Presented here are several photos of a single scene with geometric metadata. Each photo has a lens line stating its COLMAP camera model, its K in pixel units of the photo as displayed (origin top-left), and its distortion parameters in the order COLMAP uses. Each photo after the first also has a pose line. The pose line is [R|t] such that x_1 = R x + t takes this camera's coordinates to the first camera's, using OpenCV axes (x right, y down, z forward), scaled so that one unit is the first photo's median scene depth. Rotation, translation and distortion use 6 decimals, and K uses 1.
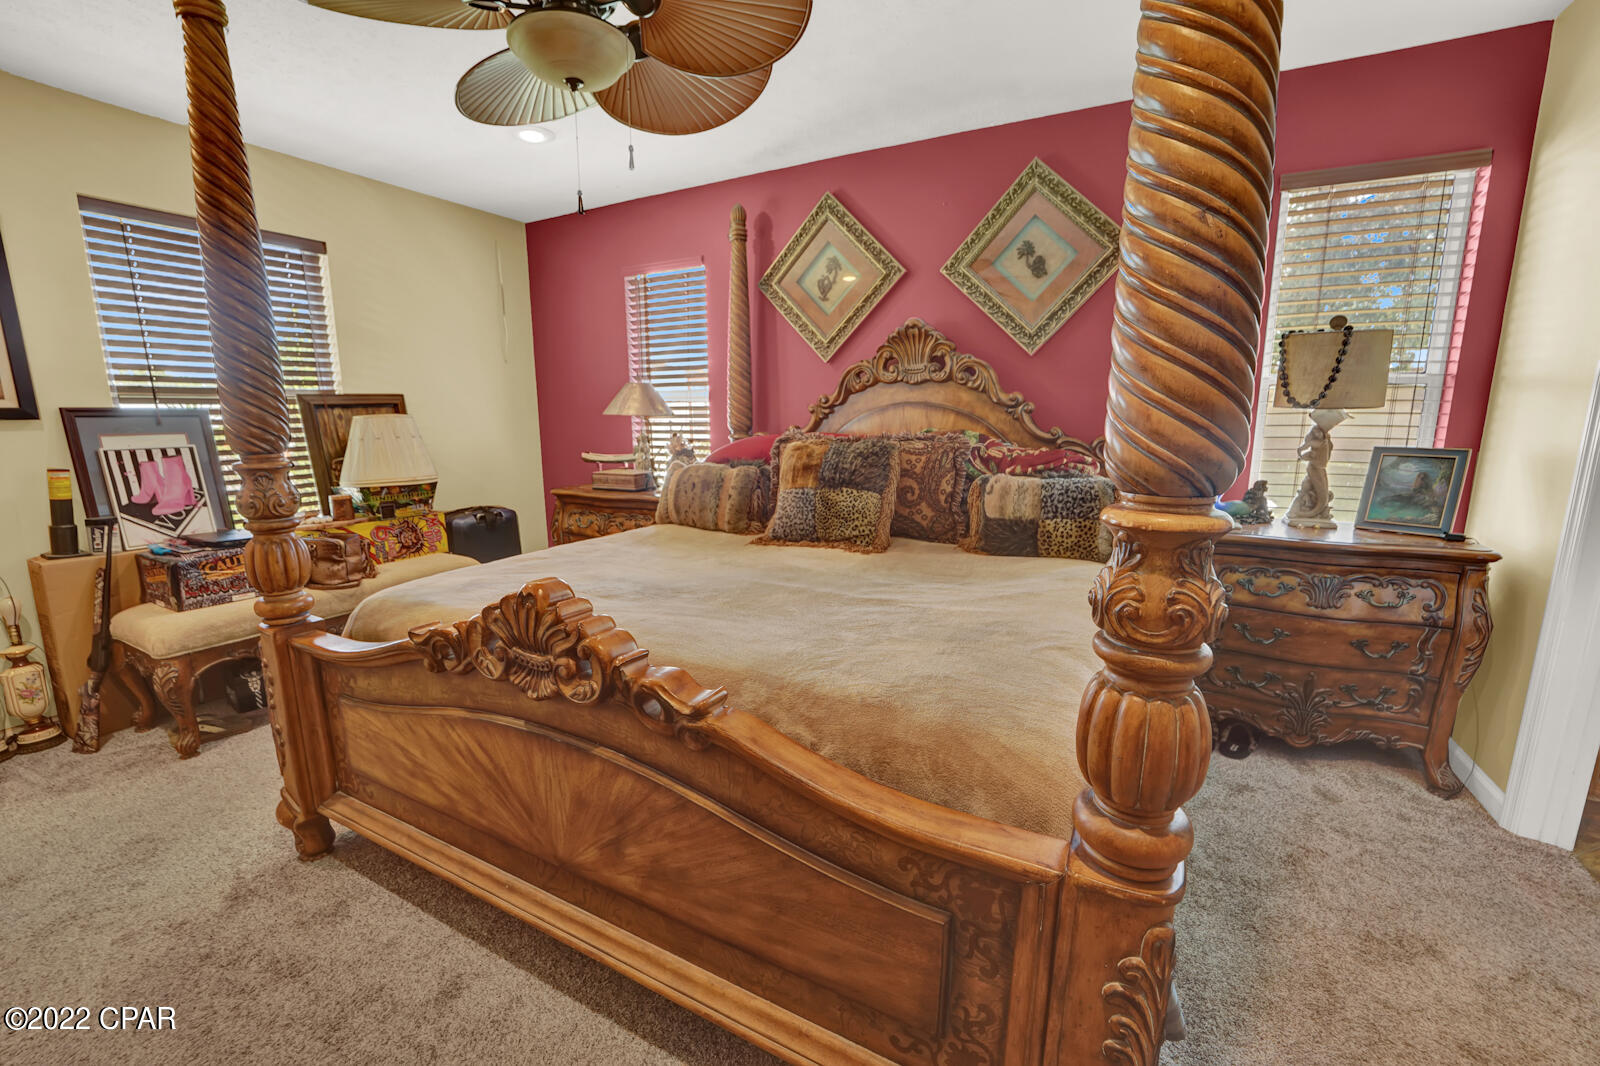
lens RADIAL K [[649.5, 0, 794.6], [0, 649.5, 533.9], [0, 0, 1]] dist [-0.027439, 0.001674]
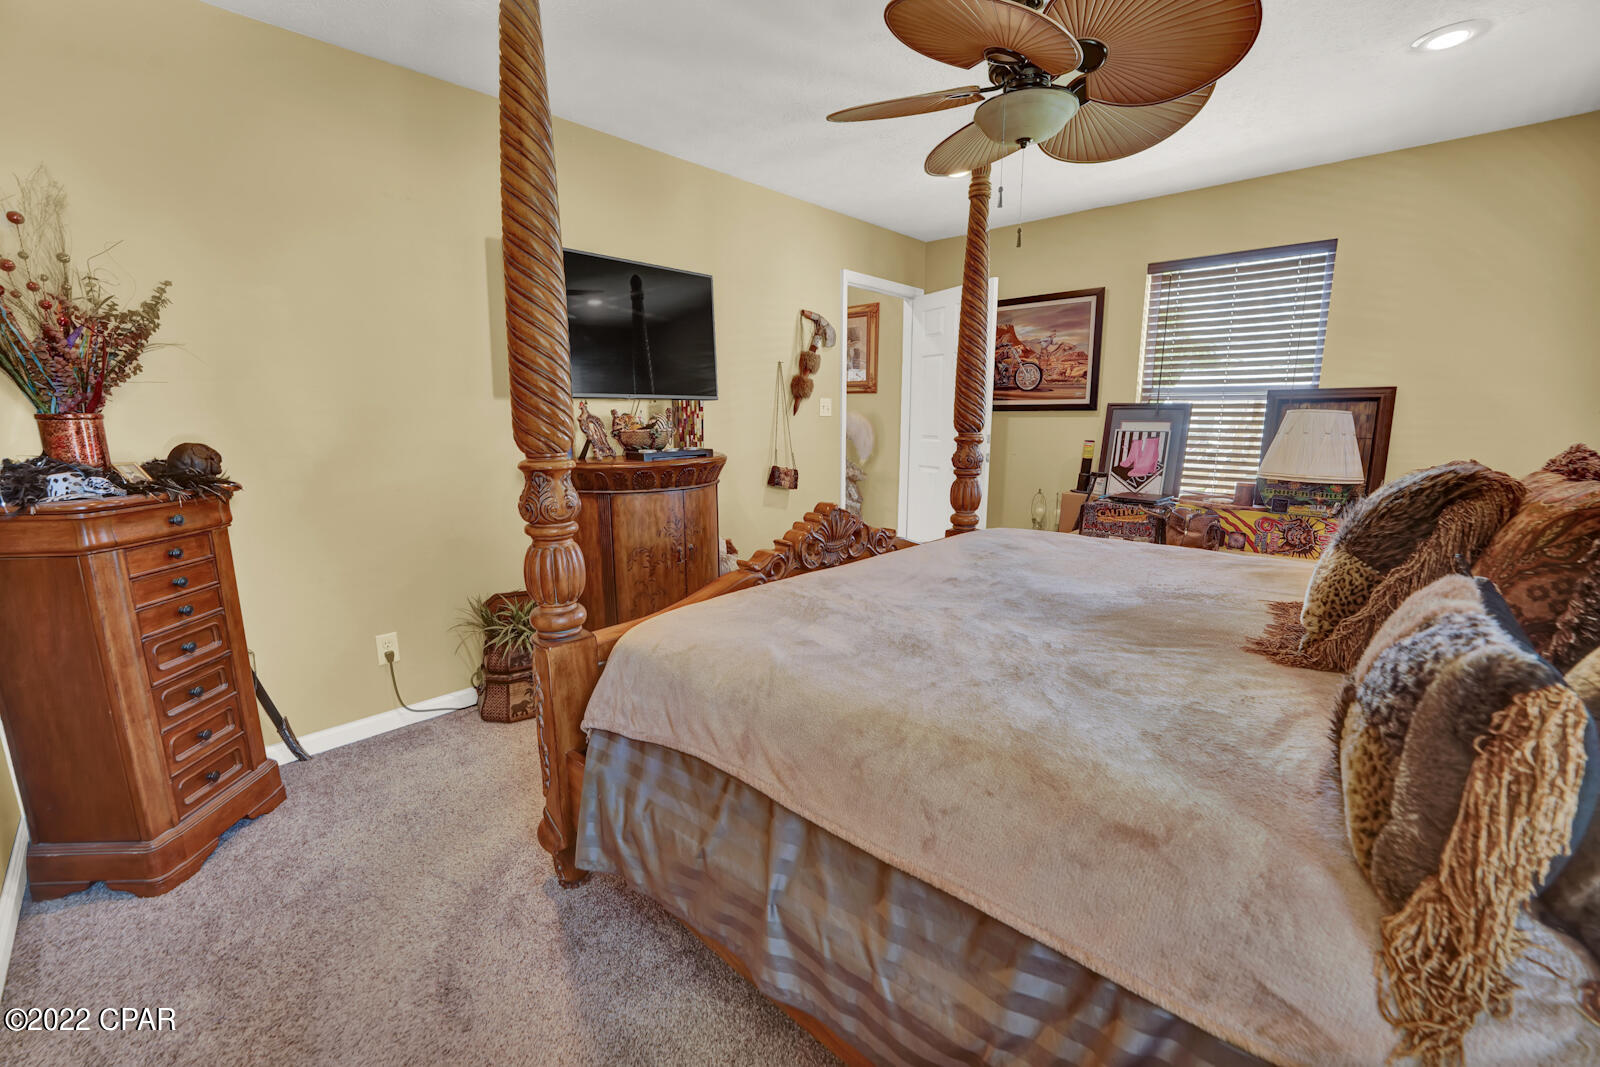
lens RADIAL K [[649.5, 0, 798.1], [0, 649.5, 534.1], [0, 0, 1]] dist [-0.027439, 0.001674]
pose [[-0.262131, 0.185657, -0.947005, 0.642764], [-0.166936, 0.957802, 0.233982, -0.122371], [0.950484, 0.219423, -0.220077, 0.618243]]
